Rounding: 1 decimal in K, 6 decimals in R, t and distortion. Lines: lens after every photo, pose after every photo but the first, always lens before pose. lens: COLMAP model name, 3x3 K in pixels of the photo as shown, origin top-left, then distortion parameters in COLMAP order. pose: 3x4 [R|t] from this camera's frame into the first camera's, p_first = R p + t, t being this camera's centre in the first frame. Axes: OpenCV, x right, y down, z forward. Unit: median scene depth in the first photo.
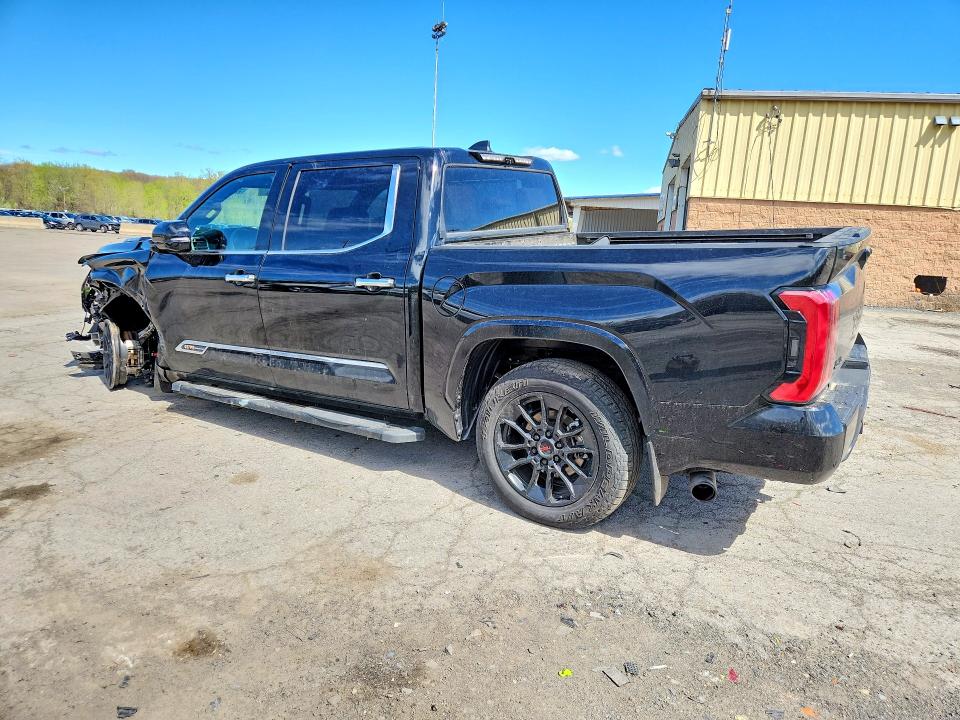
lens RADIAL K [[651.3, 0, 484.6], [0, 651.3, 360.1], [0, 0, 1]] dist [0.054957, -0.039178]
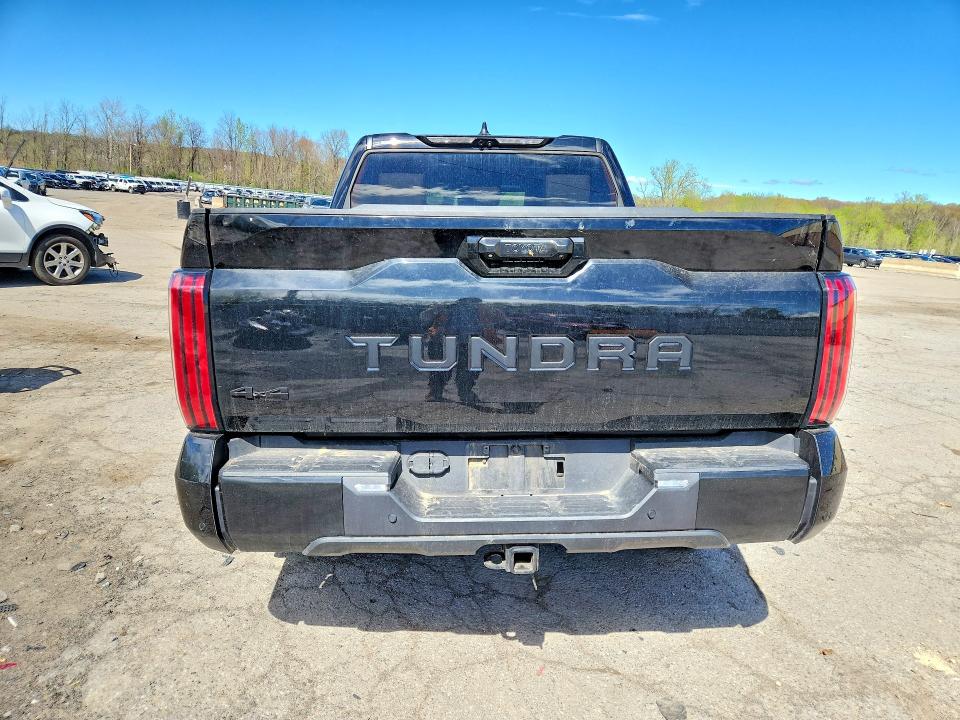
lens RADIAL K [[651.3, 0, 484.6], [0, 651.3, 360.1], [0, 0, 1]] dist [0.054957, -0.039178]
pose [[0.573365, 0.172140, -0.801012, 0.994462], [-0.203690, 0.976932, 0.064144, -0.095408], [0.793576, 0.126380, 0.595202, 0.646876]]
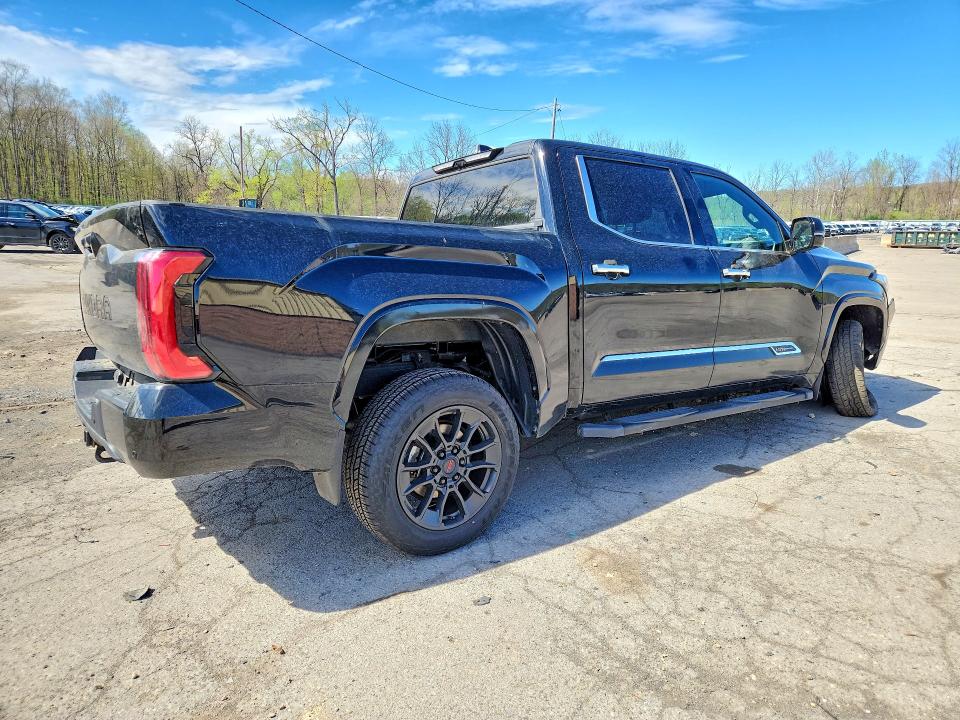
lens RADIAL K [[636.2, 0, 475.4], [0, 636.2, 349.3], [0, 0, 1]] dist [0.066266, -0.048161]
pose [[-0.368388, 0.118662, -0.922068, 1.199088], [-0.193885, 0.960206, 0.201031, -0.296140], [0.909230, 0.252832, -0.330721, 1.781375]]
